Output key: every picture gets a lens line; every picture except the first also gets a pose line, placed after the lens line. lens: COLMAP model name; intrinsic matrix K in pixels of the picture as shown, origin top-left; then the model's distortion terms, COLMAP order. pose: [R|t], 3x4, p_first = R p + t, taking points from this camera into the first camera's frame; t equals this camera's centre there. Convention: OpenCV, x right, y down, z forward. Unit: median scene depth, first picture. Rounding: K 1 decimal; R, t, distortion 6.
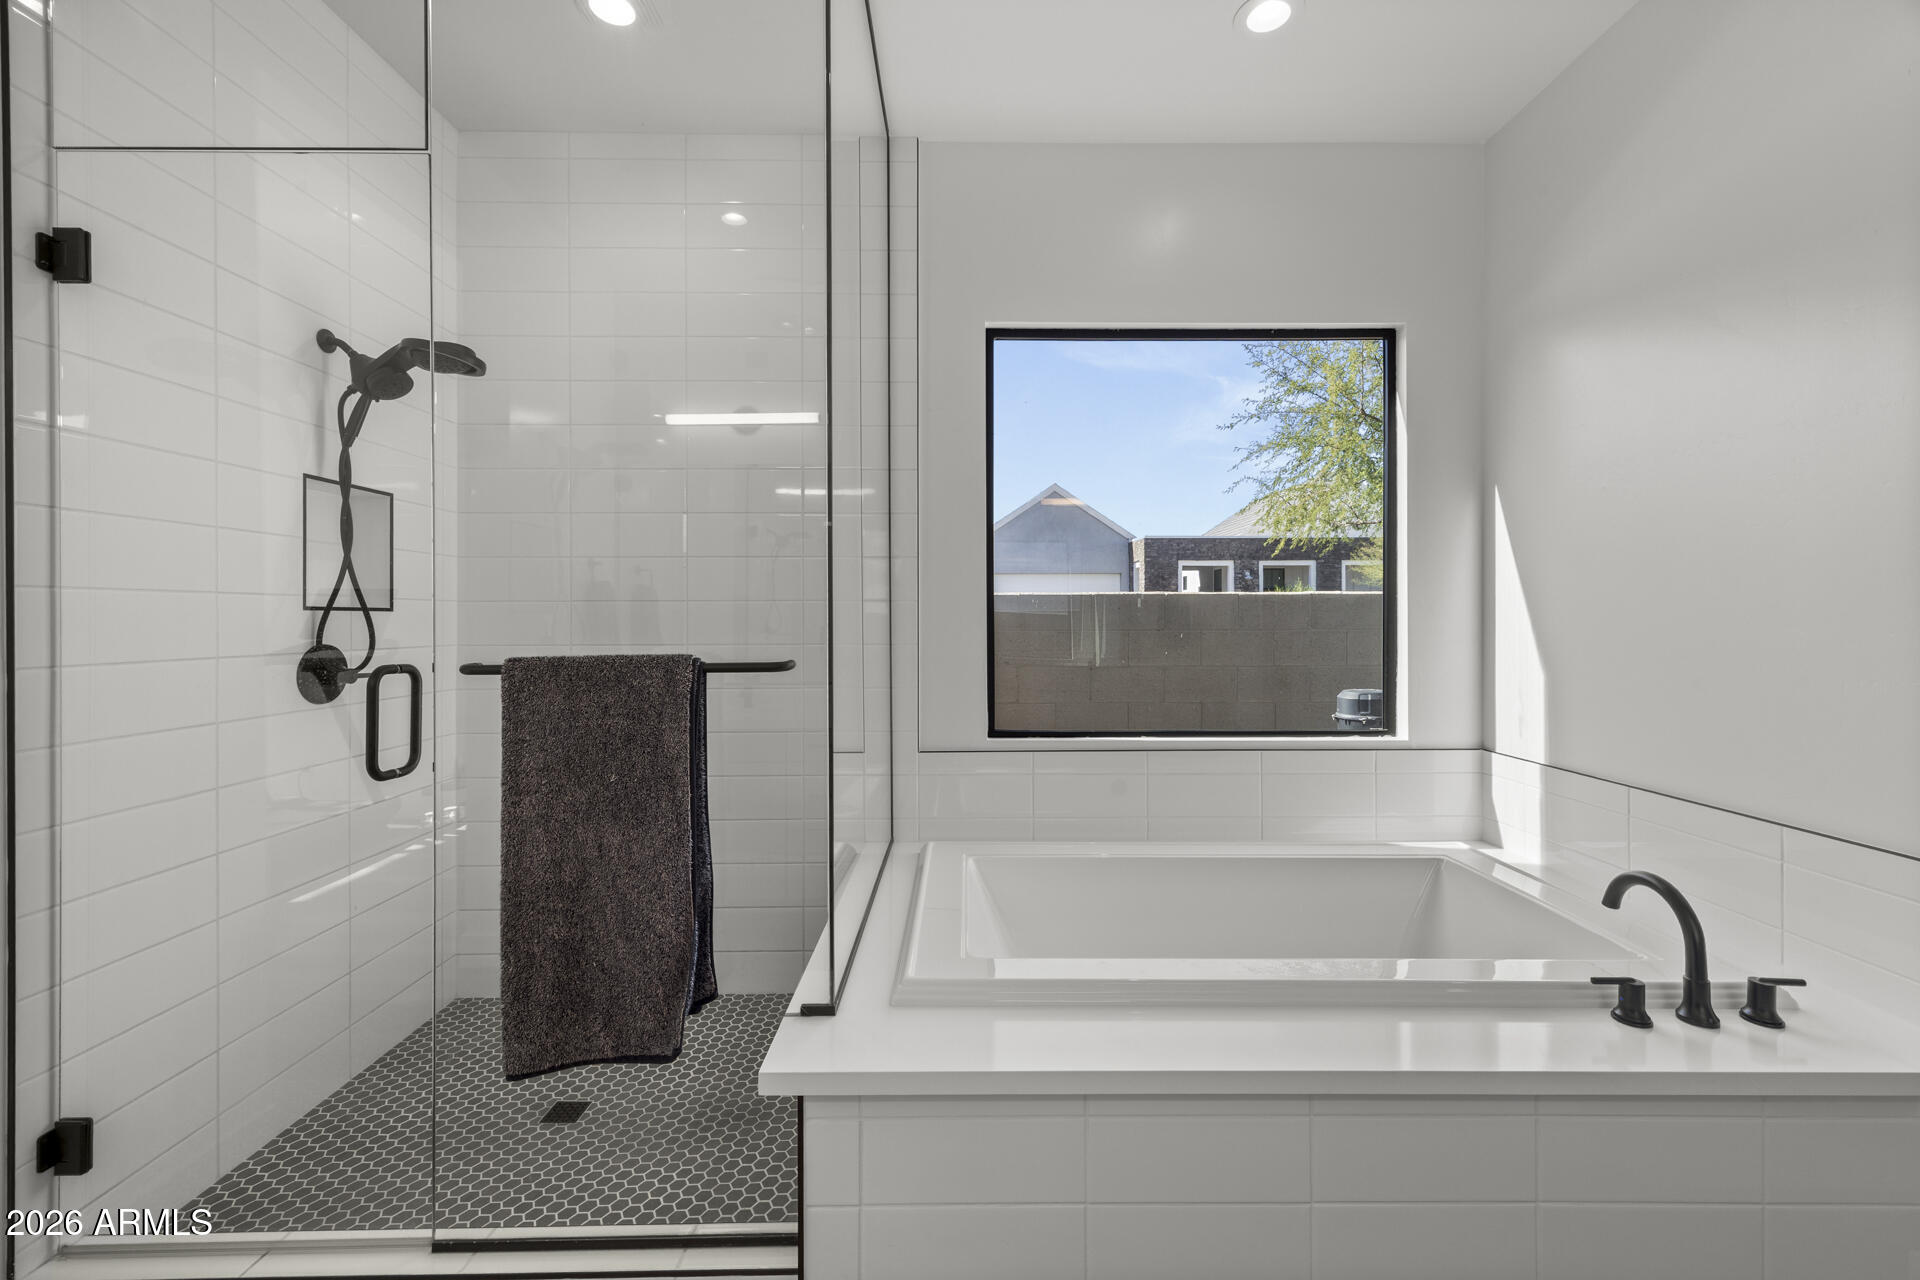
lens RADIAL K [[788.1, 0, 966.9], [0, 788.1, 616.4], [0, 0, 1]] dist [0.002988, 0.000117]
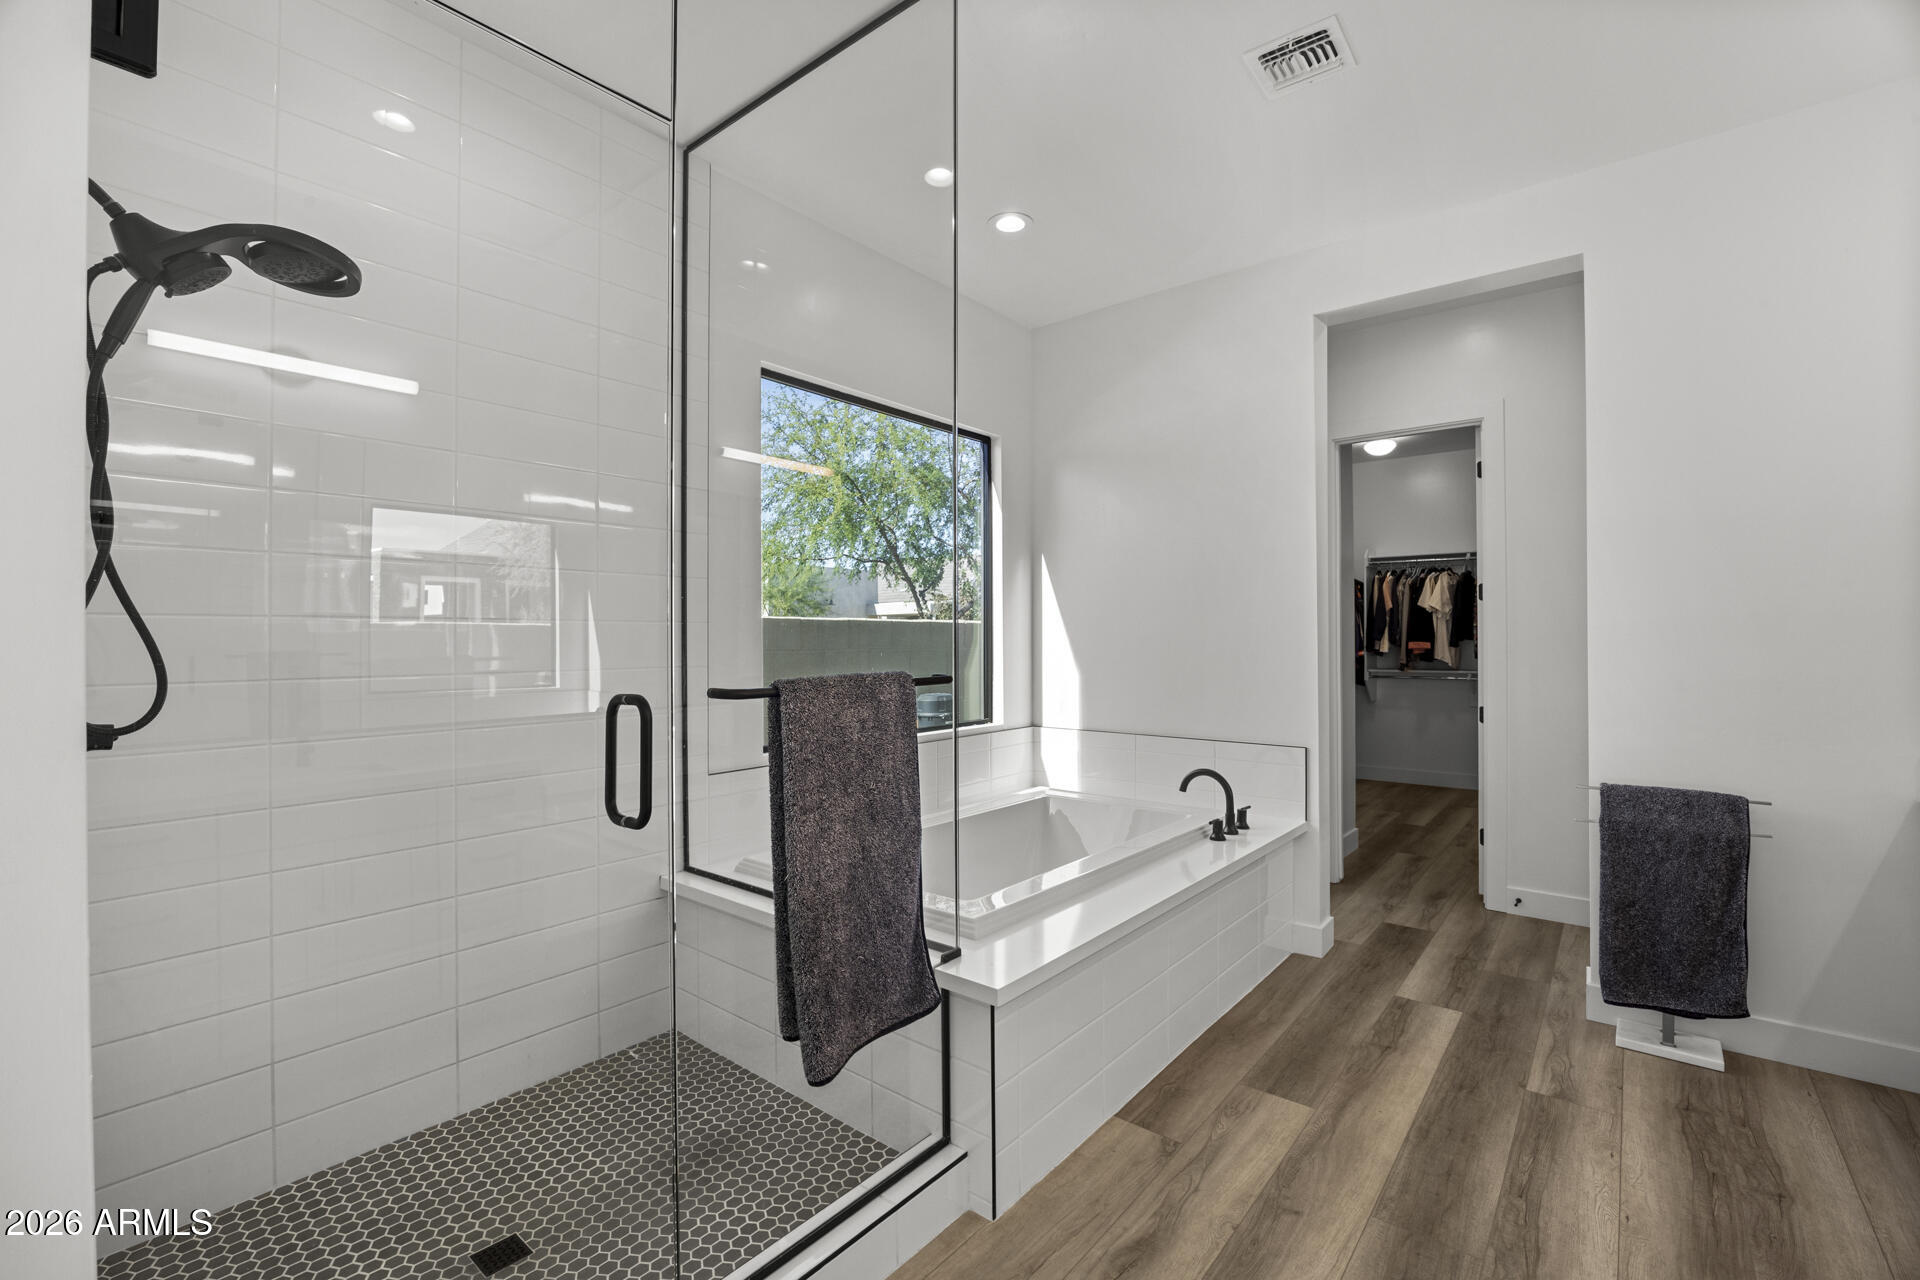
lens RADIAL K [[829.9, 0, 960.0], [0, 829.9, 640.0], [0, 0, 1]] dist [-0.020257, 0.000489]
pose [[0.641909, -0.002136, 0.766778, -0.823931], [0.002019, 0.999997, 0.001096, 0.001083], [-0.766778, 0.000844, 0.641912, 0.105313]]
